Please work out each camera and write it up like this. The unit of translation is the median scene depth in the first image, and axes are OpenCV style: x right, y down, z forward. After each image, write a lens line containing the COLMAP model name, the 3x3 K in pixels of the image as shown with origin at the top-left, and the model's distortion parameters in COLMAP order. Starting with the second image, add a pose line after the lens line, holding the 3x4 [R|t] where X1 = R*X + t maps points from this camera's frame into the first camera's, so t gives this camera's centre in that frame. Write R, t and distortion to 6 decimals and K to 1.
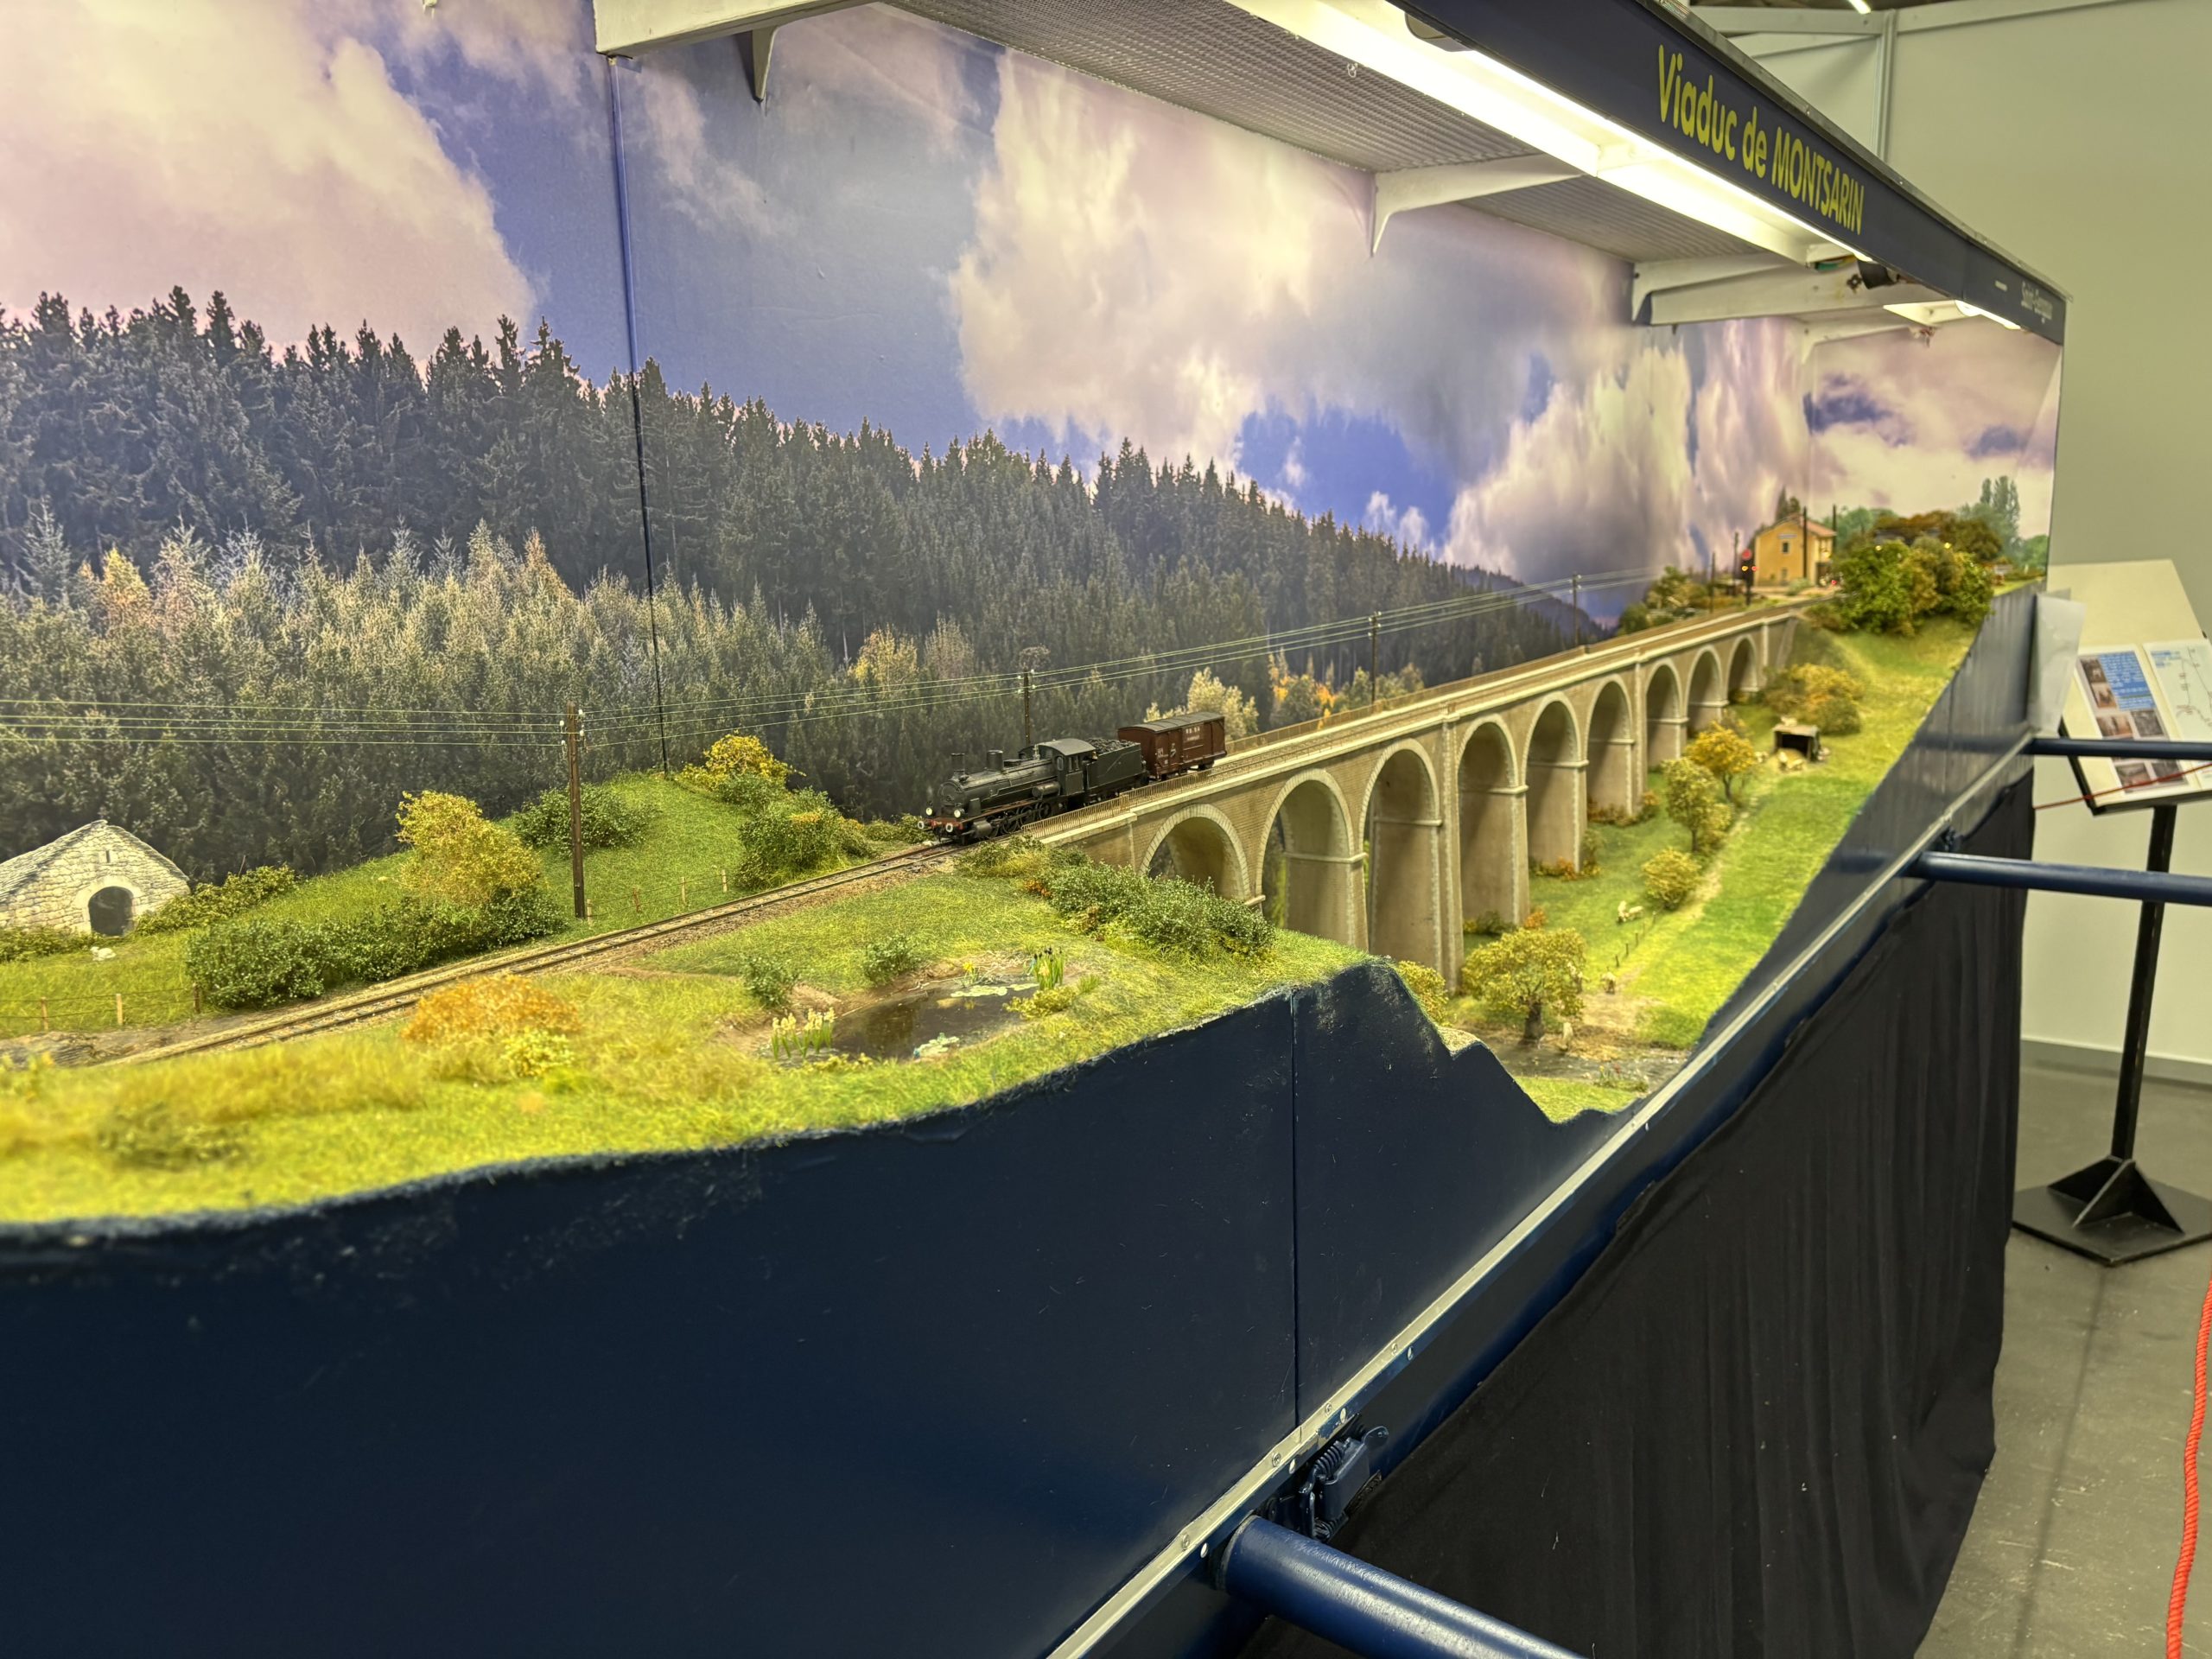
lens RADIAL K [[1682.0, 0, 1100.0], [0, 1682.0, 869.8], [0, 0, 1]] dist [0.131978, -0.302680]
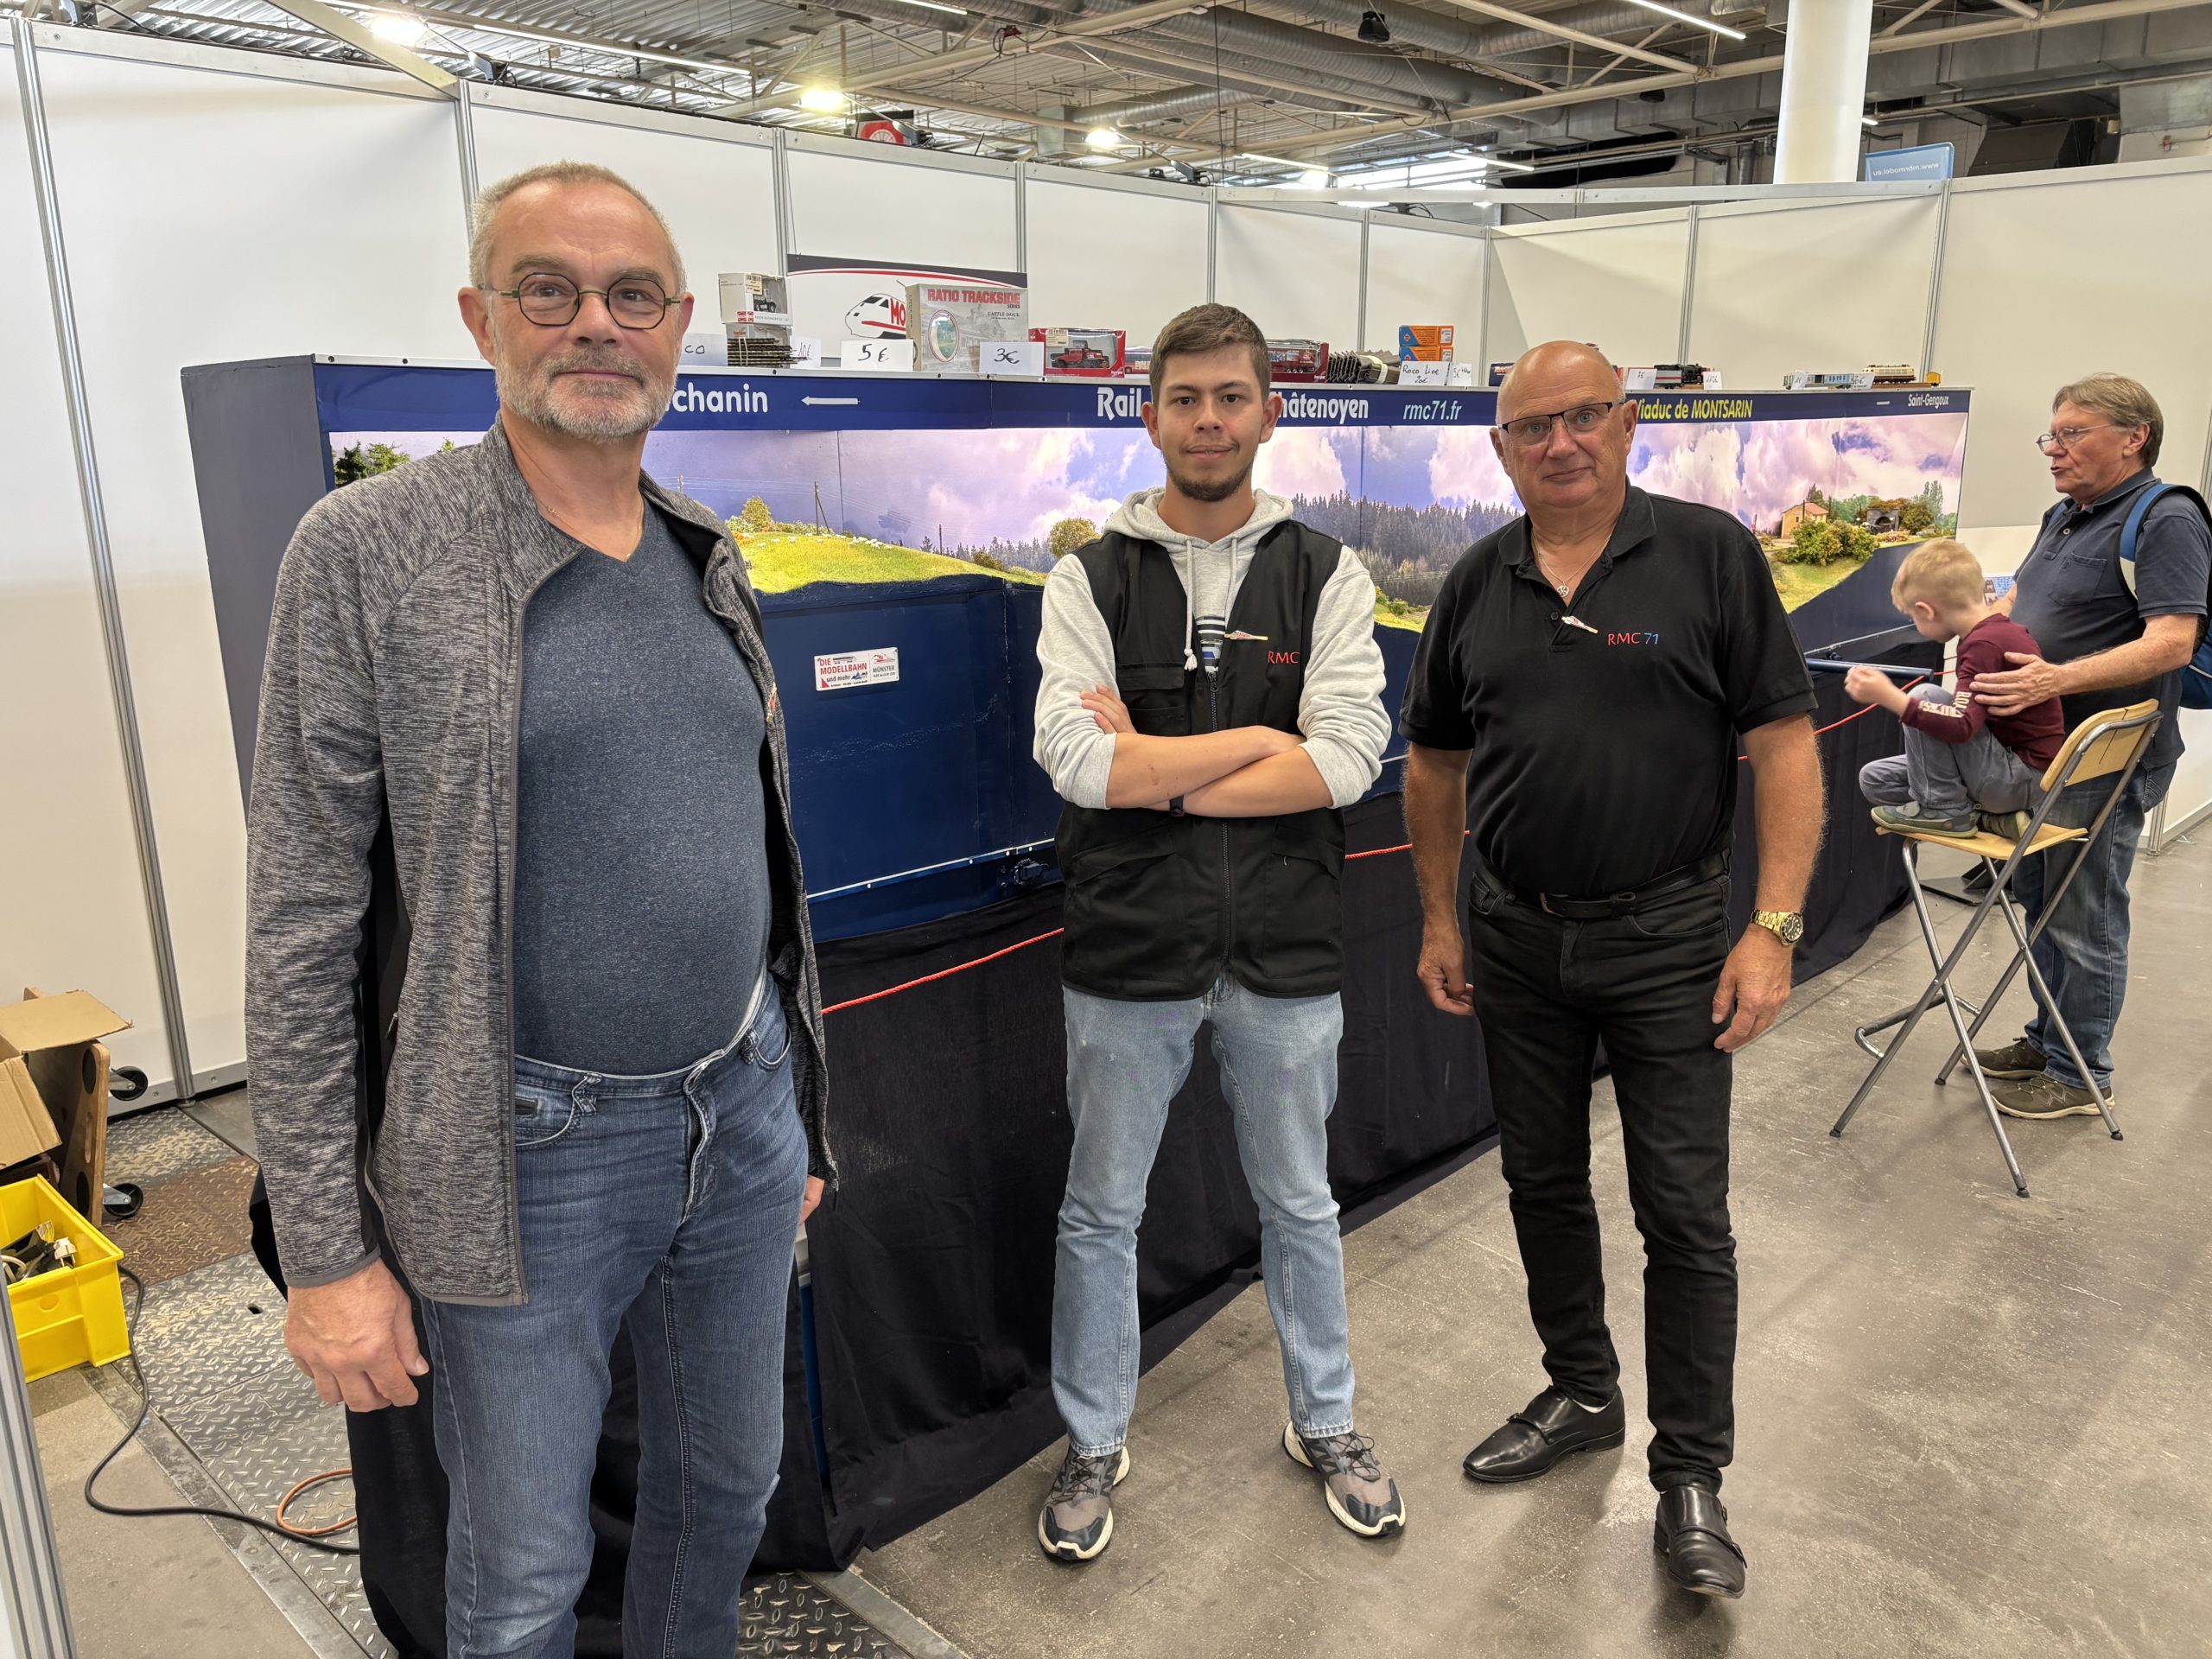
lens RADIAL K [[1682.0, 0, 1100.0], [0, 1682.0, 869.8], [0, 0, 1]] dist [0.131978, -0.302680]
pose [[0.986707, 0.051170, -0.154240, -0.085850], [-0.042841, 0.997463, 0.056851, 0.165326], [0.156758, -0.049487, 0.986396, -1.305669]]
